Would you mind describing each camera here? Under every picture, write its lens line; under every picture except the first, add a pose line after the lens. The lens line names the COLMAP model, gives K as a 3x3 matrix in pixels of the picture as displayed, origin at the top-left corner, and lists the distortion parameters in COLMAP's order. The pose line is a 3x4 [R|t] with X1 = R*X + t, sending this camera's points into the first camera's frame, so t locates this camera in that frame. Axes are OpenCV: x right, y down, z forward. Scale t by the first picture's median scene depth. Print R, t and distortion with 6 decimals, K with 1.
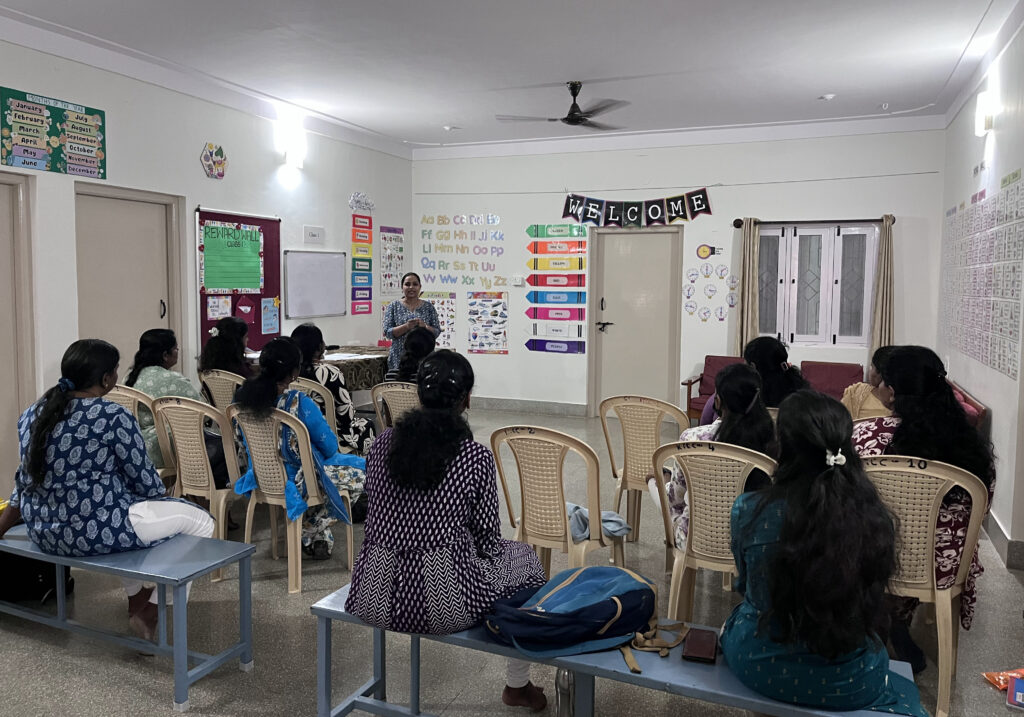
lens RADIAL K [[799.7, 0, 517.3], [0, 799.7, 353.4], [0, 0, 1]] dist [0.052711, -0.067761]
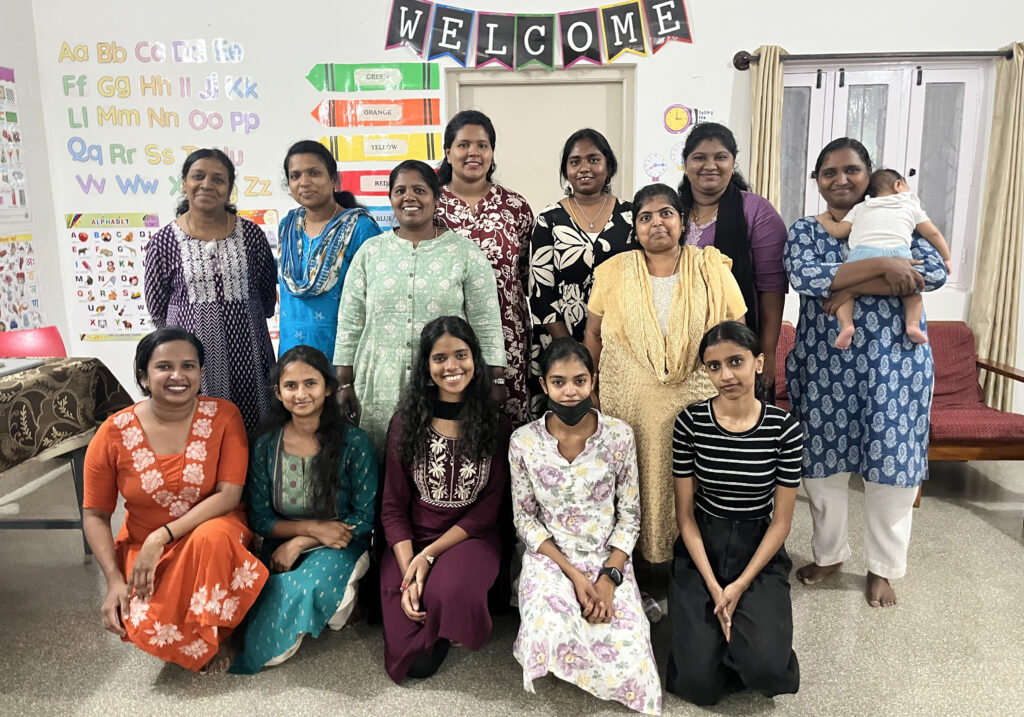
lens RADIAL K [[799.7, 0, 516.9], [0, 799.7, 351.5], [0, 0, 1]] dist [0.052711, -0.067761]
pose [[0.942249, -0.084183, 0.324159, -0.043263], [0.053192, 0.993225, 0.103322, -0.037506], [-0.330661, -0.080112, 0.940343, 0.539997]]
